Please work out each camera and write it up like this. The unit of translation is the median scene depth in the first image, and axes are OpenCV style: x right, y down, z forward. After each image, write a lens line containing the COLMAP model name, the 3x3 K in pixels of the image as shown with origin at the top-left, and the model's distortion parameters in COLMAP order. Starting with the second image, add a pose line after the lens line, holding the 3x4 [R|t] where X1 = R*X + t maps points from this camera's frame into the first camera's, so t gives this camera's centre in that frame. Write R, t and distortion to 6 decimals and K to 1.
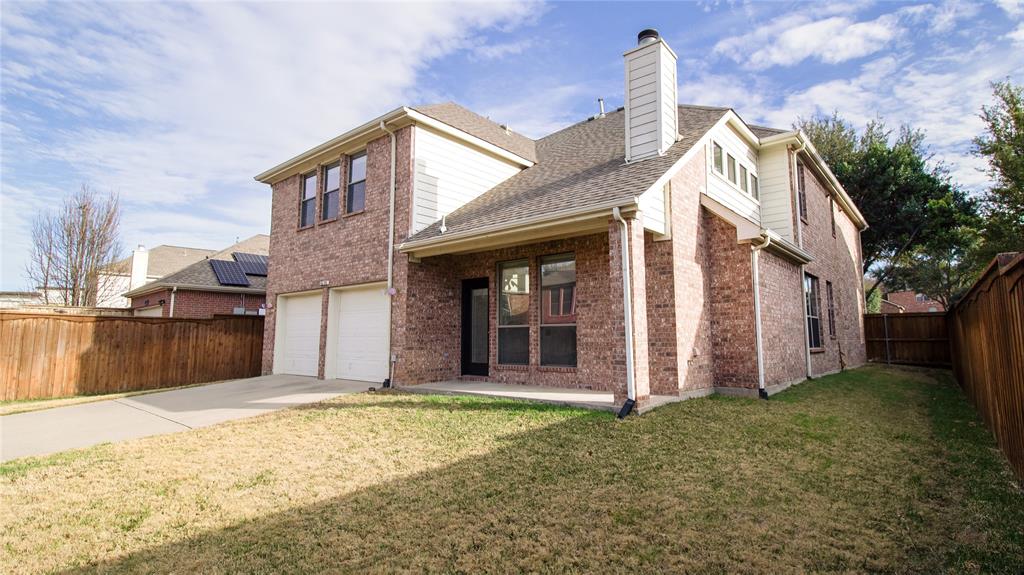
lens RADIAL K [[511.1, 0, 520.2], [0, 511.1, 272.6], [0, 0, 1]] dist [0.012721, -0.022367]
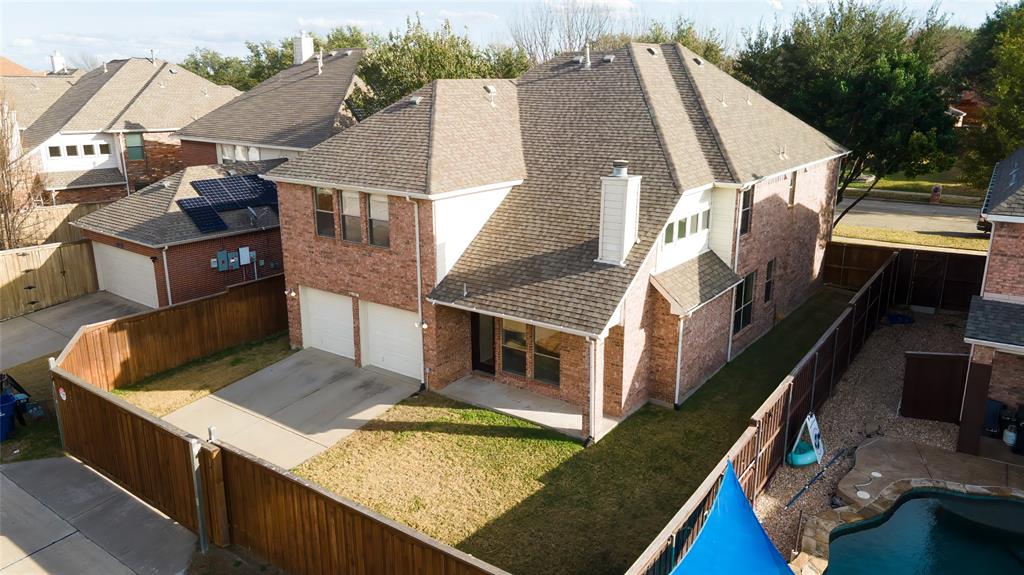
lens RADIAL K [[710.8, 0, 512.0], [0, 710.8, 287.5], [0, 0, 1]] dist [0.051723, -0.000285]
pose [[0.997893, -0.017372, 0.062513, -0.135065], [-0.006426, 0.932285, 0.361667, -0.741016], [-0.064563, -0.361307, 0.930209, -0.728385]]
